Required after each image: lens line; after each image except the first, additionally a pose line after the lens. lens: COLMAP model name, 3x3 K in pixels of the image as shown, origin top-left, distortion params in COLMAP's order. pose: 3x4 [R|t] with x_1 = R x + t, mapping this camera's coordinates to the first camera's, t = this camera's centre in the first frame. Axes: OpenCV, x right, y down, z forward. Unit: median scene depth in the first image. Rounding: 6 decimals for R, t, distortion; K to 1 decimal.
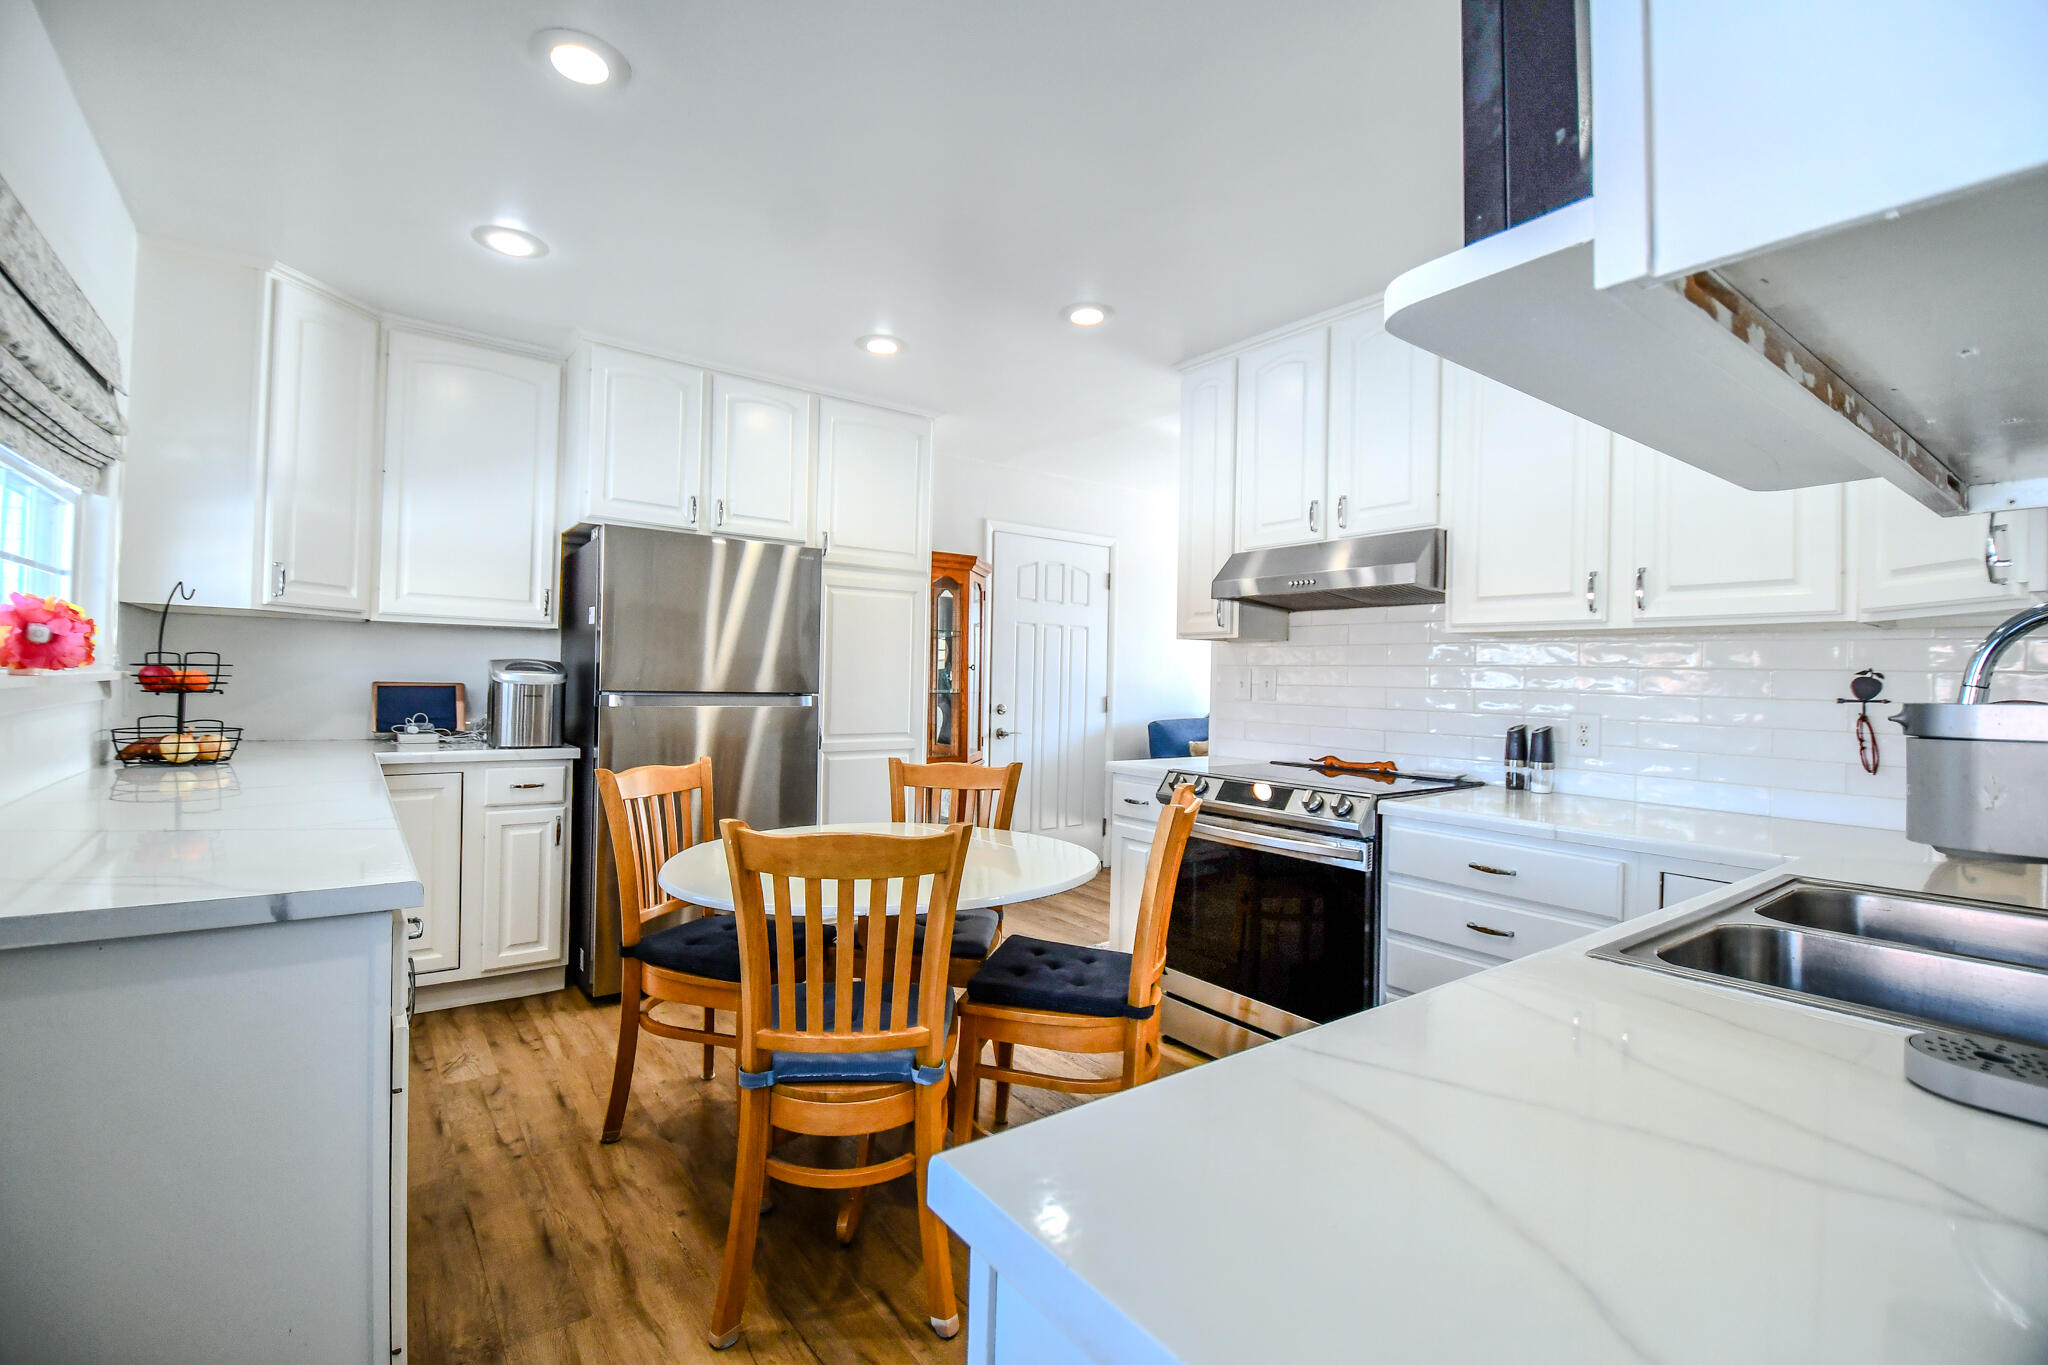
lens RADIAL K [[890.4, 0, 1010.9], [0, 890.4, 676.0], [0, 0, 1]] dist [0.003179, -0.014893]
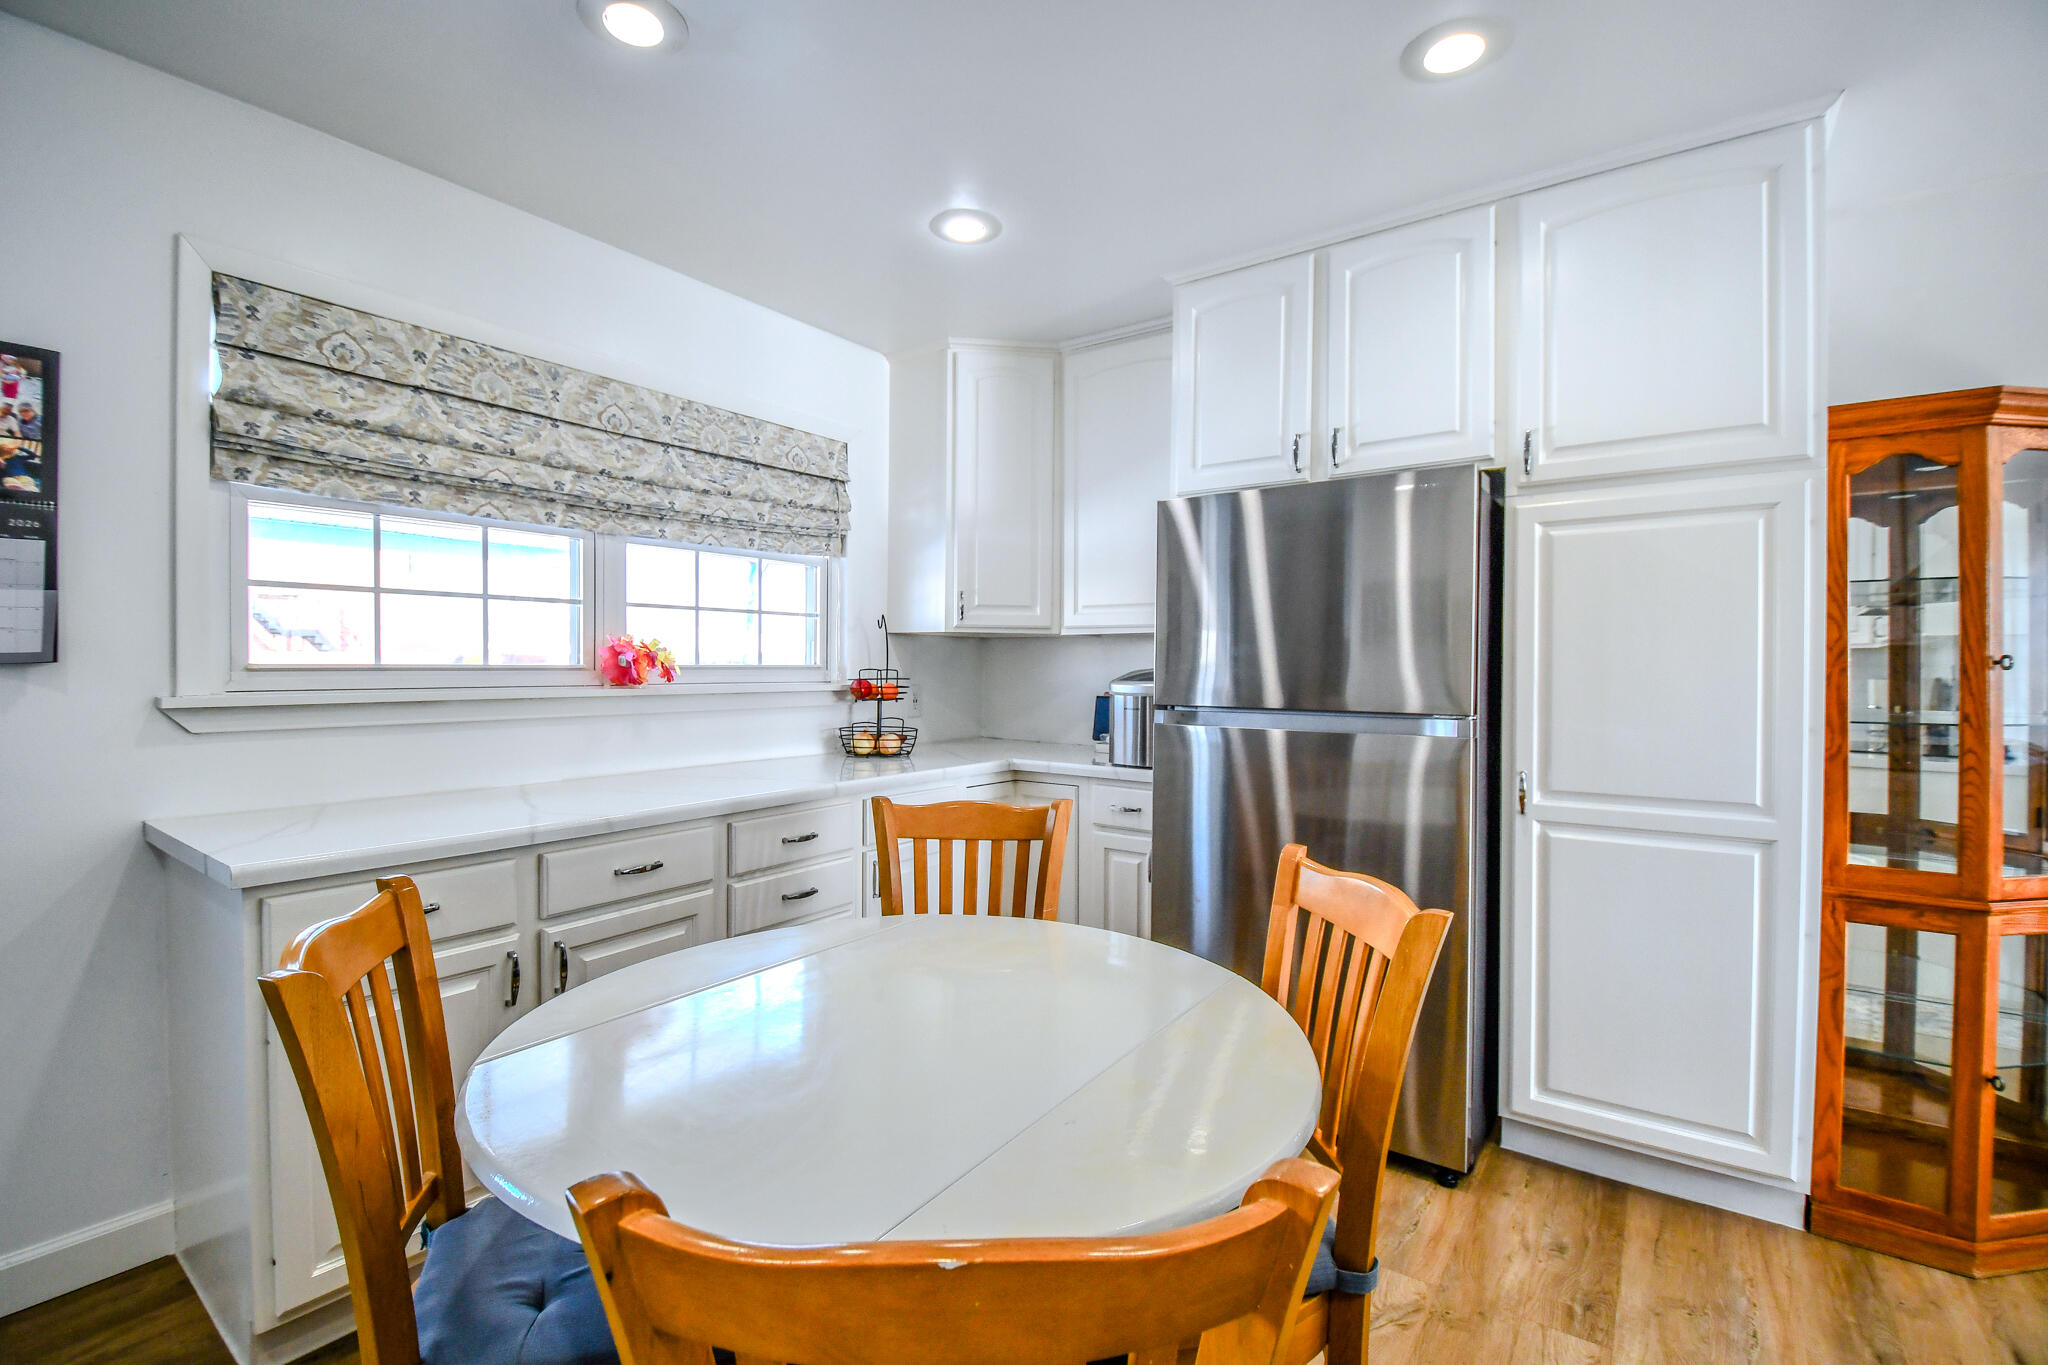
lens RADIAL K [[890.4, 0, 1010.9], [0, 890.4, 676.0], [0, 0, 1]] dist [0.003179, -0.014893]
pose [[0.279574, -0.013524, -0.960029, 0.294558], [0.001492, 0.999906, -0.013652, 0.001256], [0.960123, 0.002385, 0.279568, 0.646694]]
